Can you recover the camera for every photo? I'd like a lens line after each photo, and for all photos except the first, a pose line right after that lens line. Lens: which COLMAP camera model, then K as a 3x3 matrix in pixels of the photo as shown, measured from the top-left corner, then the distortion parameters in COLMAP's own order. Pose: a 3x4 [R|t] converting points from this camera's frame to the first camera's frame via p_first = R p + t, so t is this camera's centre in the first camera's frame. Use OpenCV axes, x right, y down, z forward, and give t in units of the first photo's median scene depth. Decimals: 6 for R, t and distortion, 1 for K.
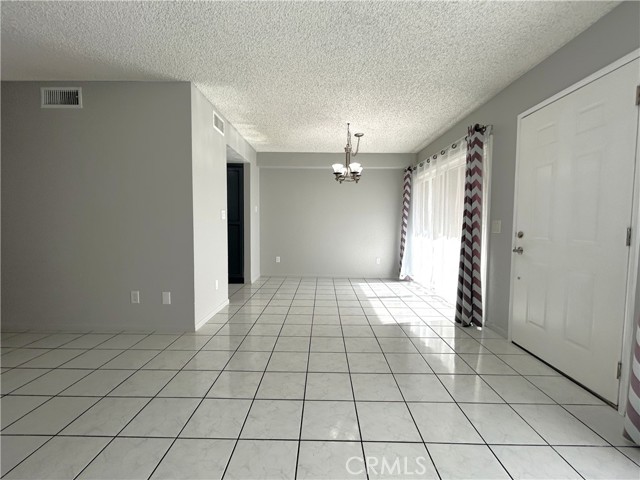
lens RADIAL K [[270.2, 0, 320.5], [0, 270.2, 237.2], [0, 0, 1]] dist [0.000120, 0.000649]
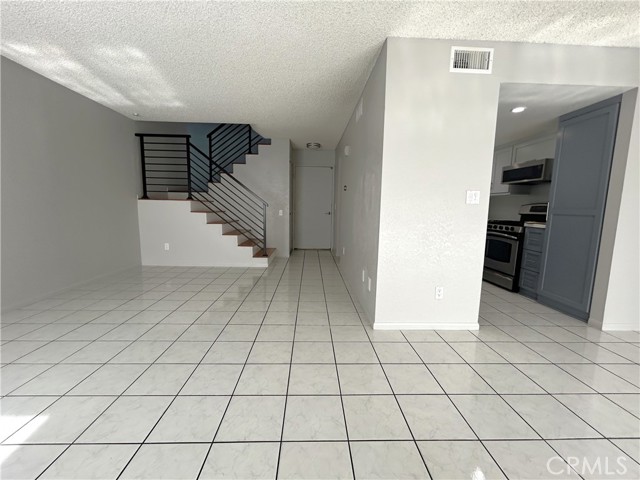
lens RADIAL K [[270.2, 0, 320.5], [0, 270.2, 237.2], [0, 0, 1]] dist [0.000120, 0.000649]
pose [[0.054524, 0.100142, -0.993478, 0.320598], [-0.077455, 0.992384, 0.095781, -0.020083], [0.995504, 0.071727, 0.061865, 0.632986]]
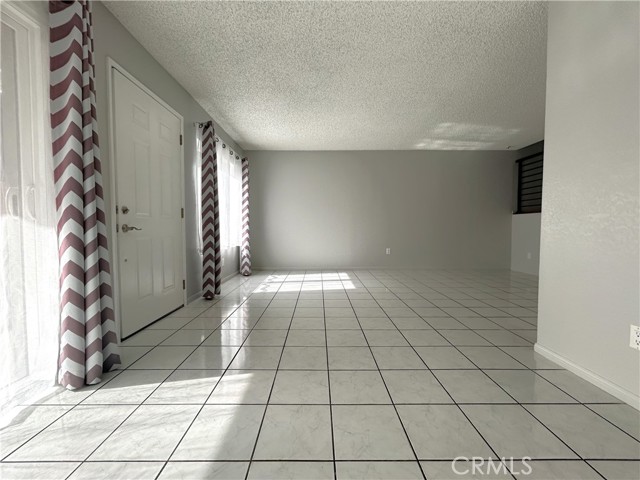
lens RADIAL K [[260.1, 0, 319.7], [0, 260.1, 239.1], [0, 0, 1]] dist [-0.001625, 0.000790]
pose [[-0.999748, -0.012979, -0.018300, 0.090972], [-0.014783, 0.994654, 0.102199, -0.001022], [0.016876, 0.102444, -0.994596, 1.391702]]
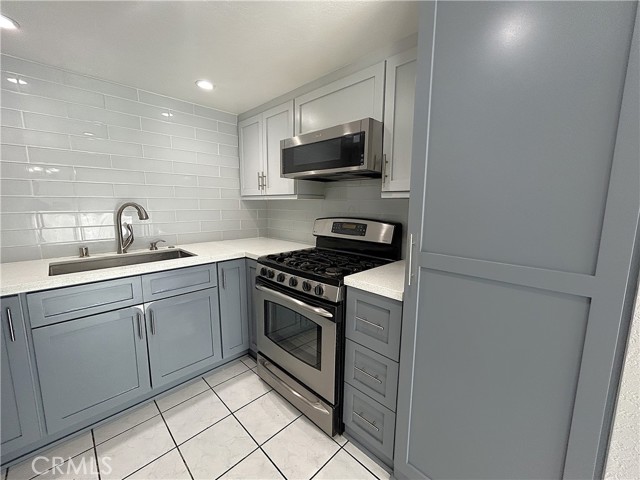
lens RADIAL K [[260.1, 0, 319.7], [0, 260.1, 239.1], [0, 0, 1]] dist [-0.001625, 0.000790]
pose [[0.720880, 0.086318, -0.687664, -0.468757], [-0.034875, 0.995475, 0.088397, -0.131721], [0.692182, -0.039742, 0.720628, 1.189906]]
